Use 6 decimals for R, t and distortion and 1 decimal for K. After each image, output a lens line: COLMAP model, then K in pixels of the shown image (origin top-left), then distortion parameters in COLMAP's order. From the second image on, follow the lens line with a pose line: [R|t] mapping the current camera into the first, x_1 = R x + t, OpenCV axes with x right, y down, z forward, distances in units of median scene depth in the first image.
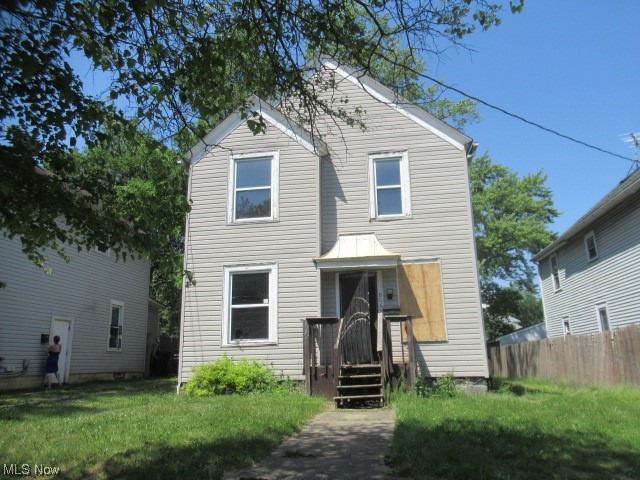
lens RADIAL K [[470.0, 0, 320.0], [0, 470.0, 240.0], [0, 0, 1]] dist [0.062316, 0.001047]
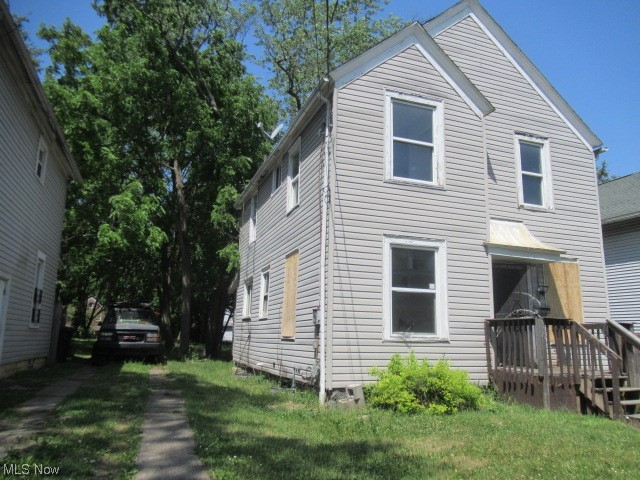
lens RADIAL K [[470.0, 0, 320.0], [0, 470.0, 240.0], [0, 0, 1]] dist [0.062316, 0.001047]
pose [[0.867670, 0.135124, 0.478426, -0.654641], [-0.156655, 0.987640, 0.005165, 0.075605], [-0.471814, -0.079429, 0.878113, 0.382696]]
